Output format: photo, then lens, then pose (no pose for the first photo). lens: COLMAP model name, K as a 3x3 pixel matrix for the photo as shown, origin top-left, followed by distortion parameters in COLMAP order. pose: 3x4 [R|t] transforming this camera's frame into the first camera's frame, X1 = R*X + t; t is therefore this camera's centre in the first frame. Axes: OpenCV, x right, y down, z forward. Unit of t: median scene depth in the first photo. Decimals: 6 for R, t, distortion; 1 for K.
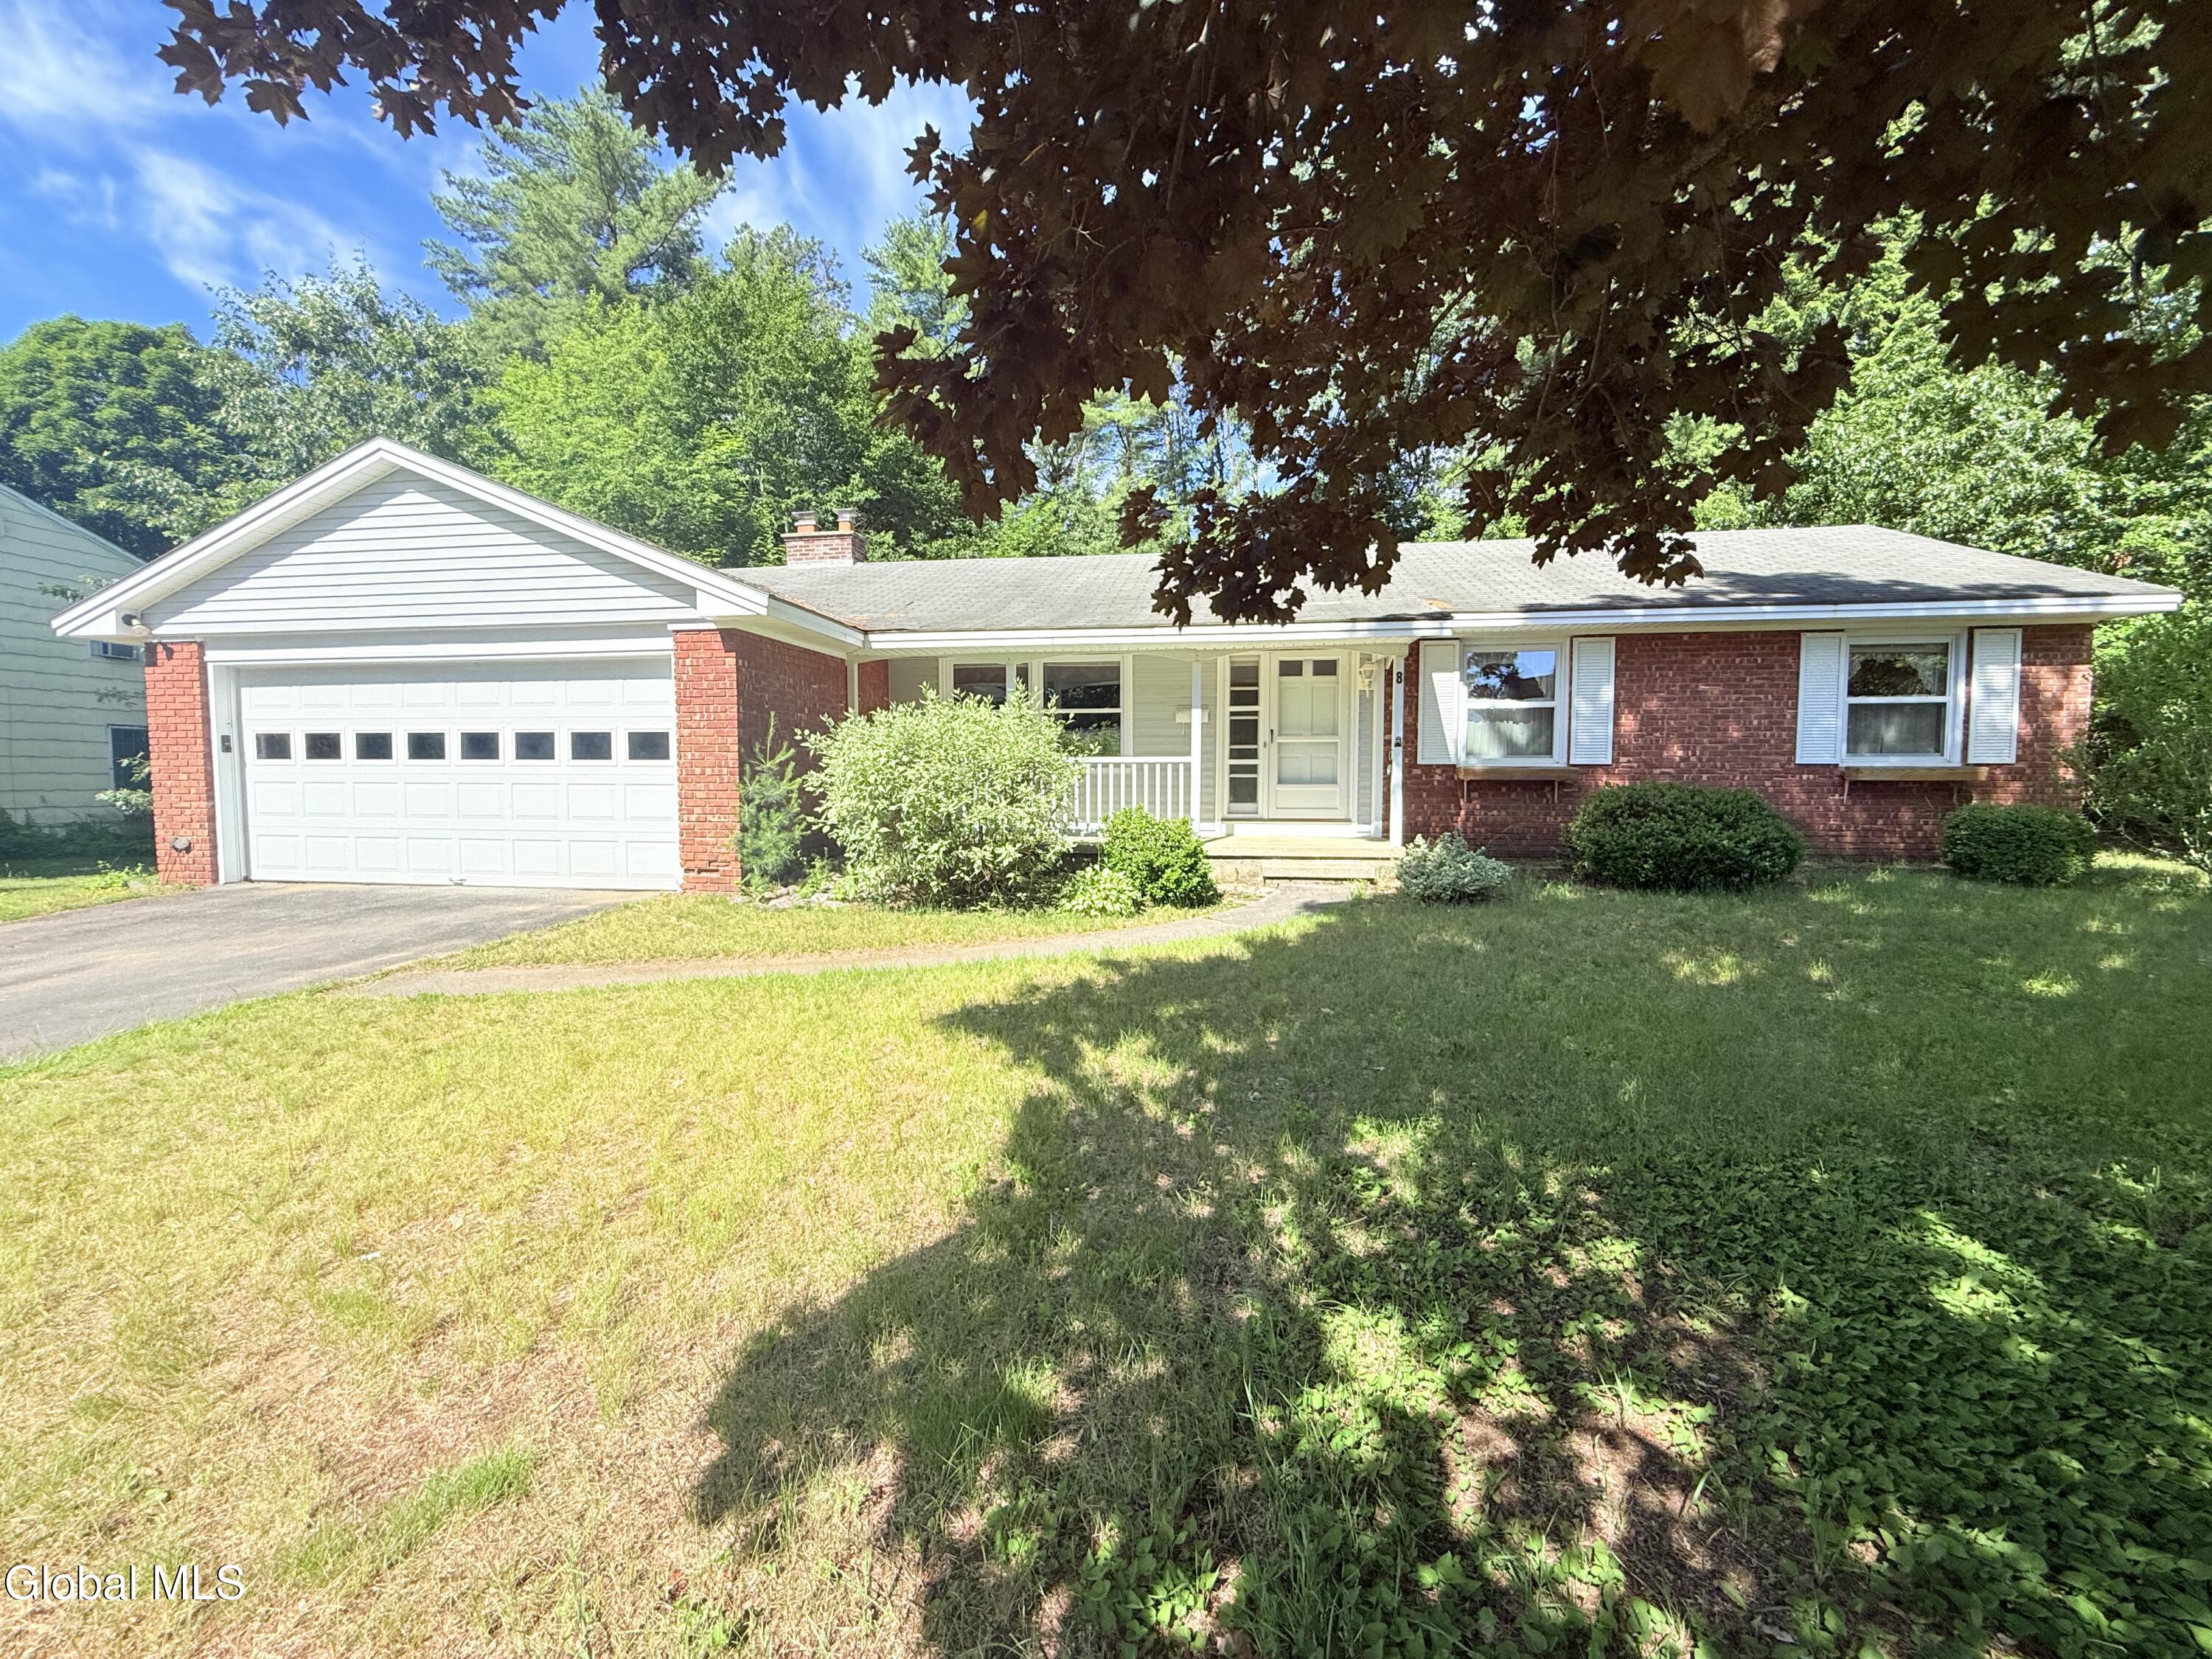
lens RADIAL K [[879.3, 0, 1104.1], [0, 879.3, 832.7], [0, 0, 1]] dist [-0.000075, 0.000343]
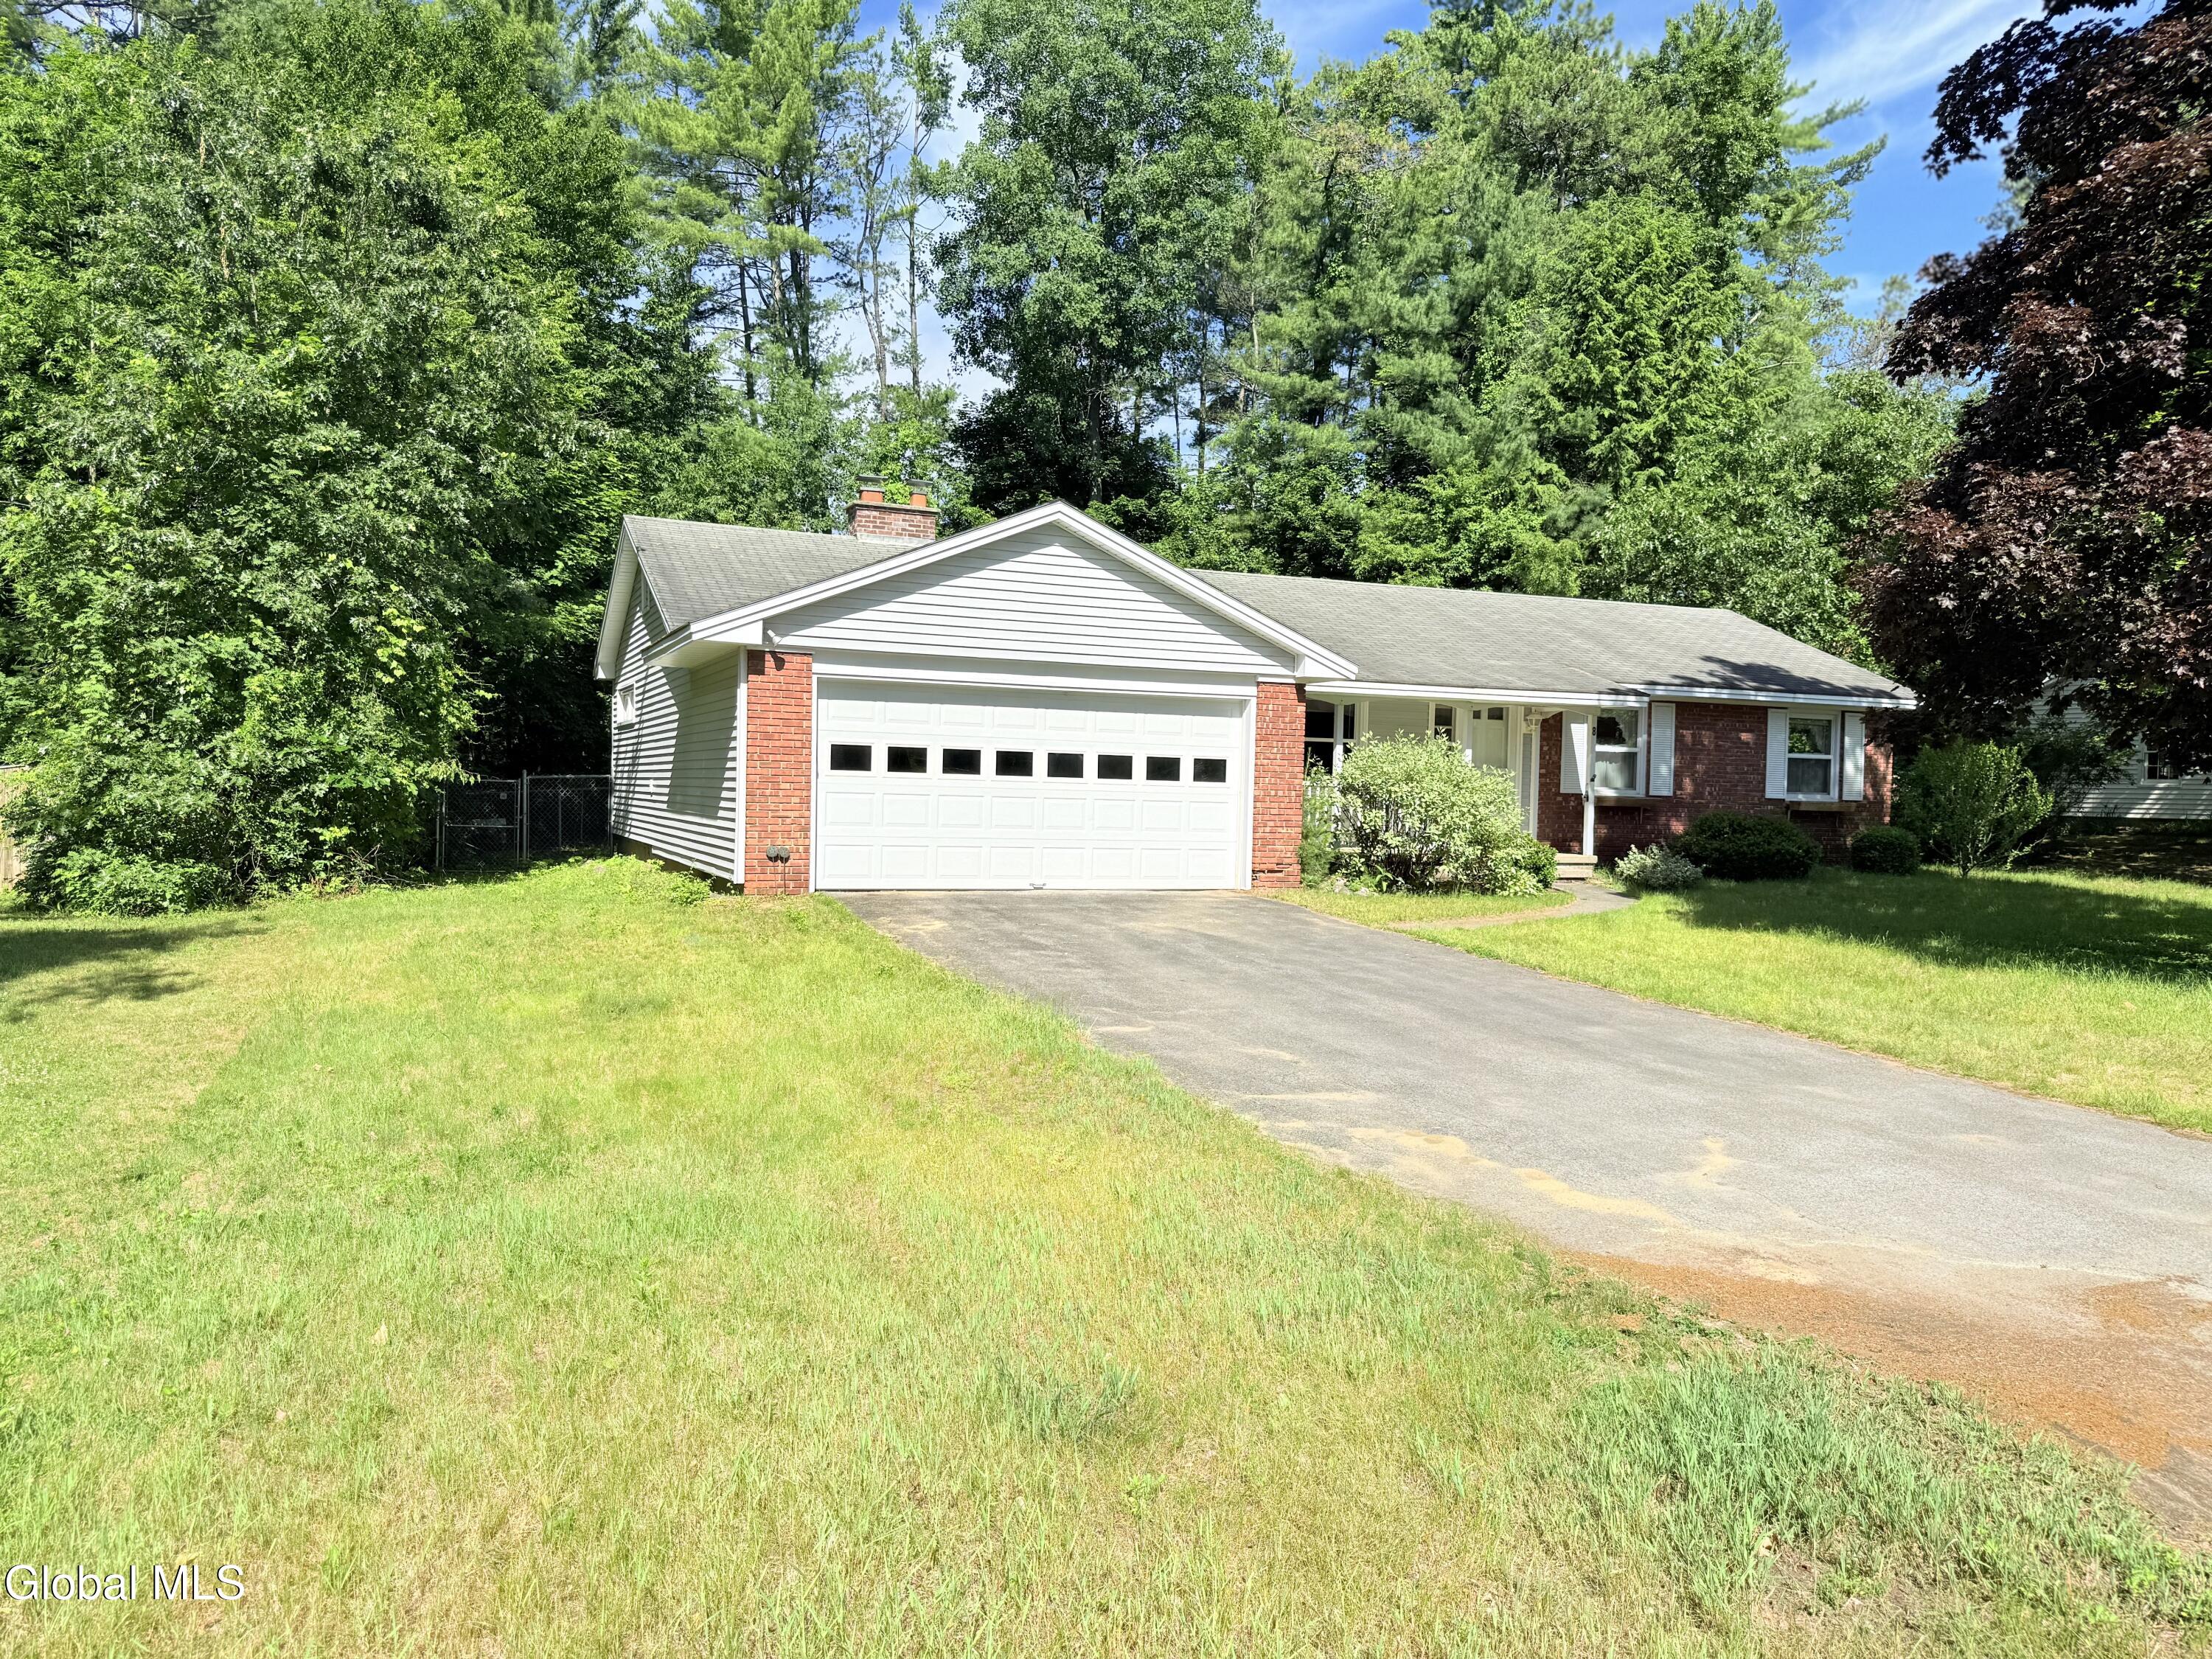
lens RADIAL K [[1566.5, 0, 1100.8], [0, 1566.5, 895.8], [0, 0, 1]] dist [0.030771, -0.030936]
pose [[0.853941, -0.014544, 0.520166, -1.681894], [0.009218, 0.999875, 0.012823, 0.042797], [-0.520288, -0.006155, 0.853969, -0.724751]]
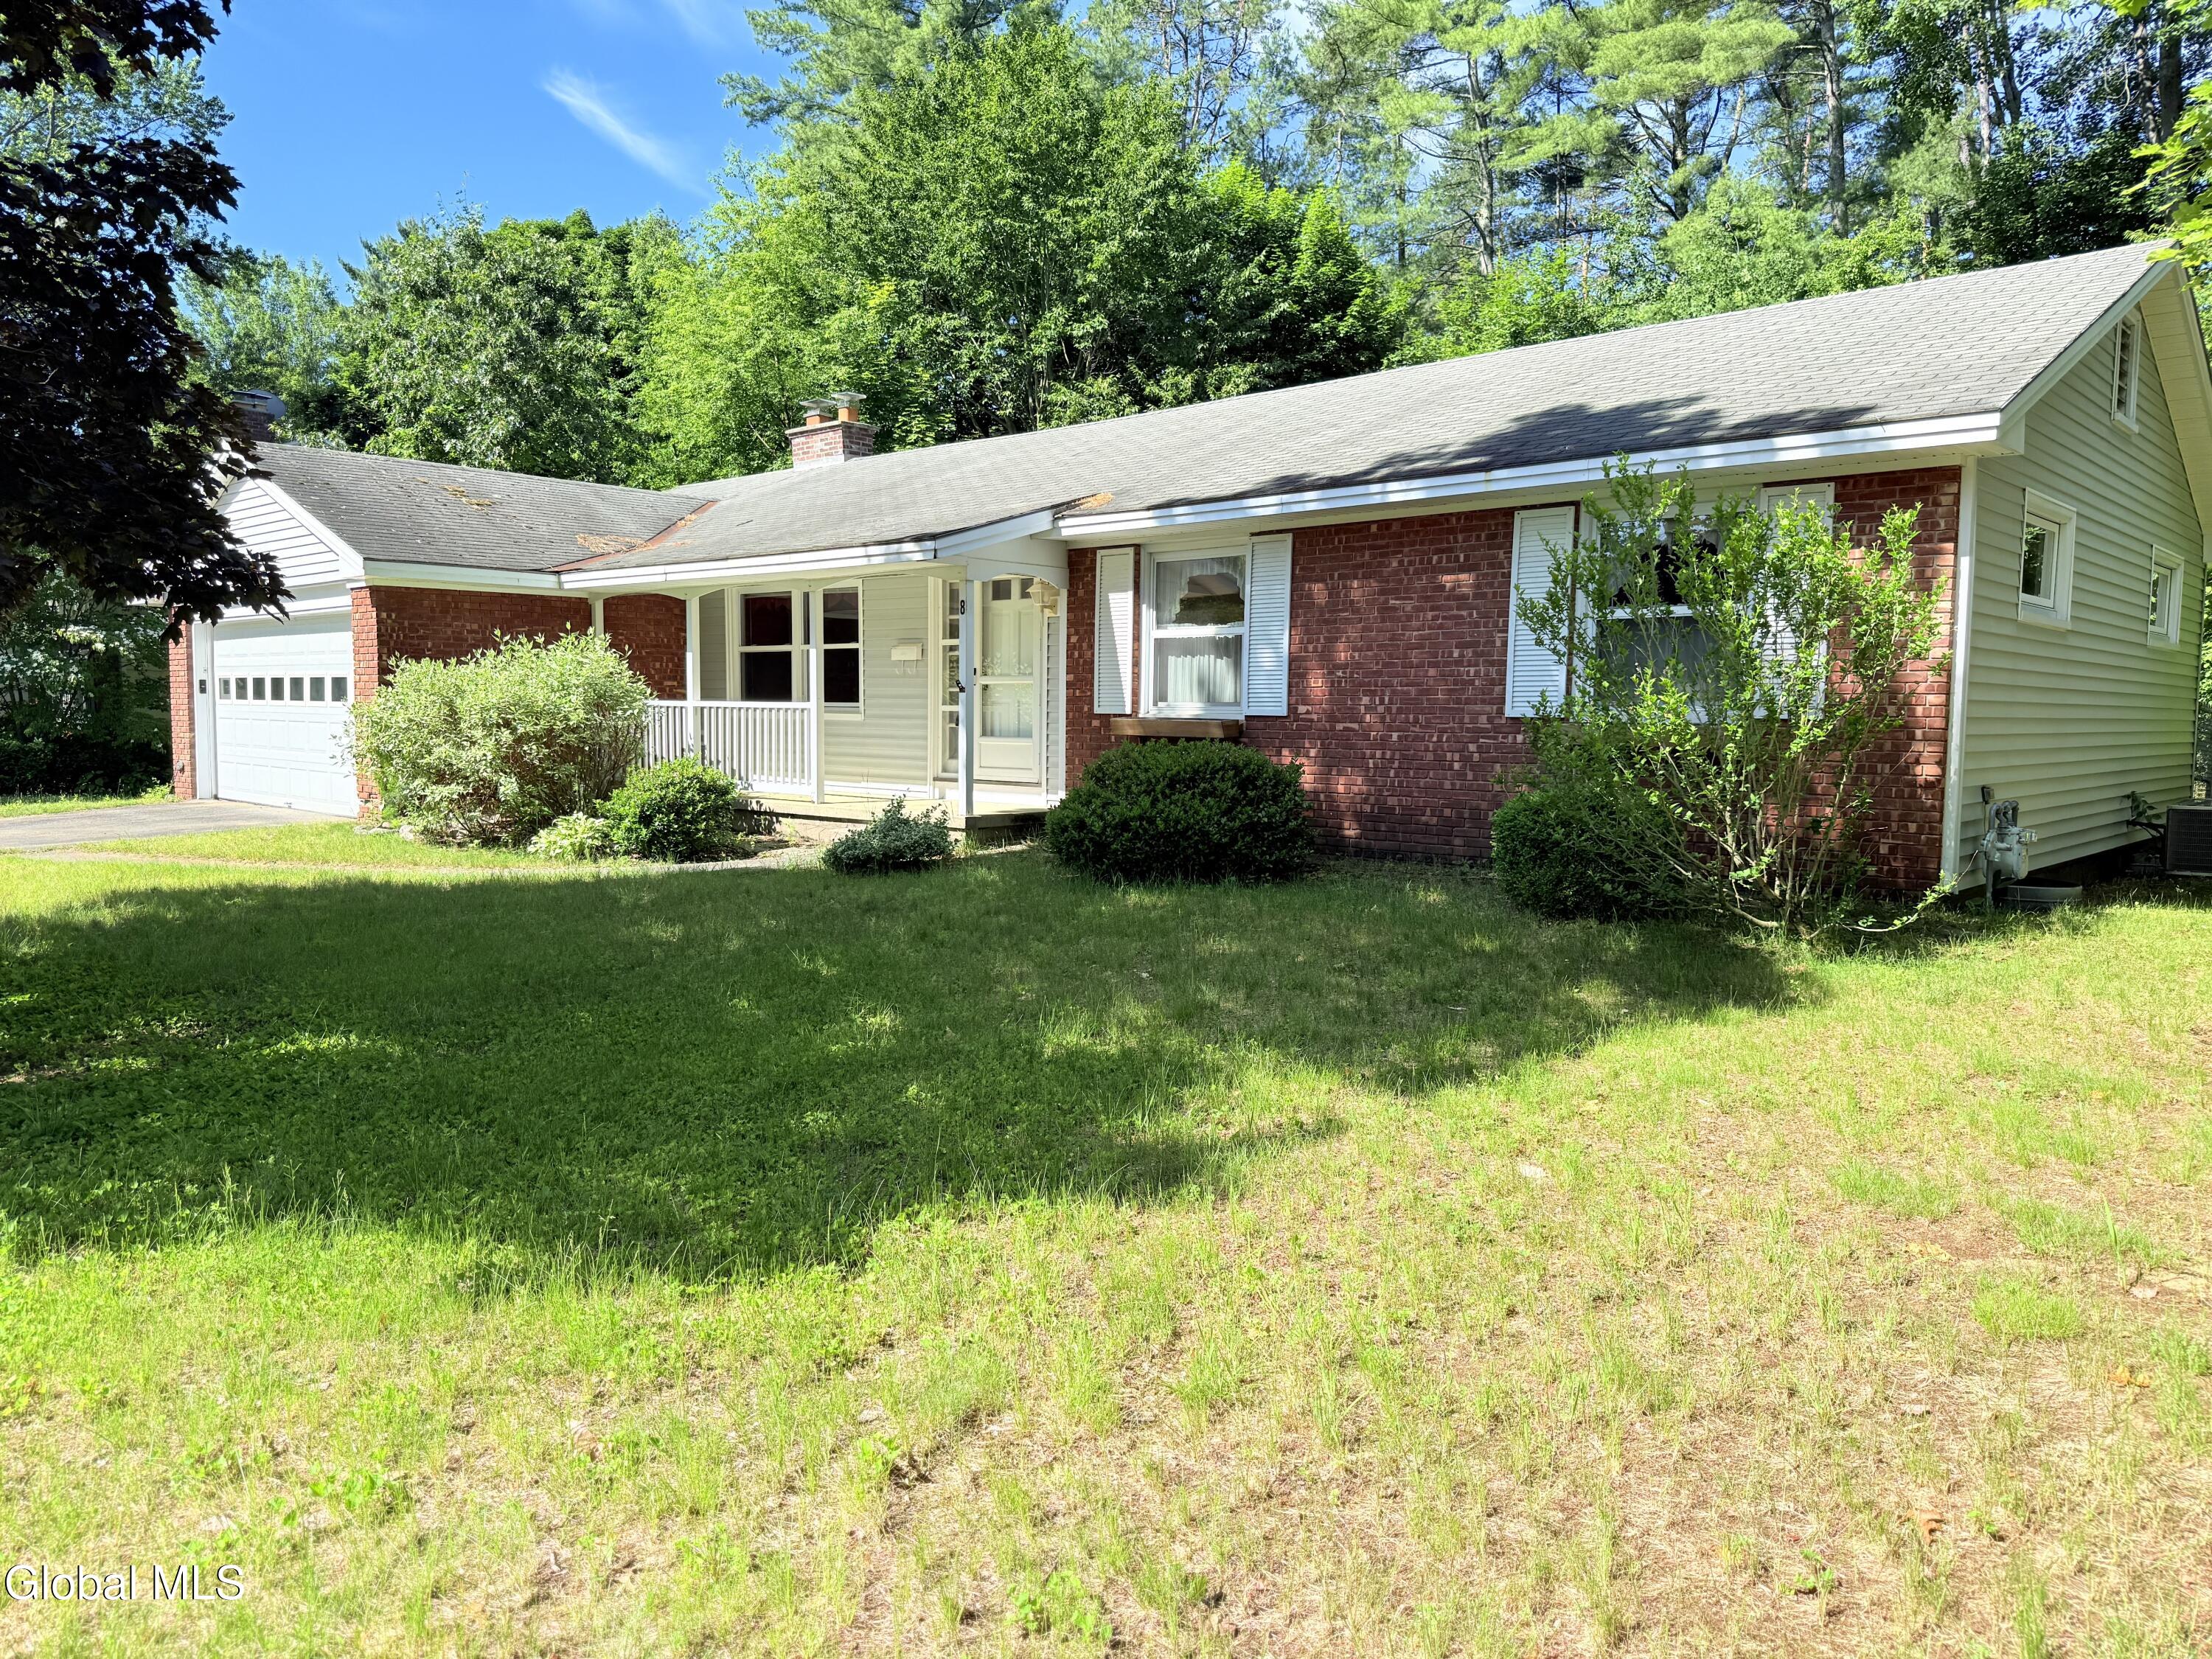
lens RADIAL K [[1566.5, 0, 1117.0], [0, 1566.5, 847.1], [0, 0, 1]] dist [0.030771, -0.030936]
pose [[0.824074, 0.057972, -0.563507, 1.347455], [-0.047515, 0.998318, 0.033219, -0.009973], [0.564485, -0.000600, 0.825443, -0.109097]]
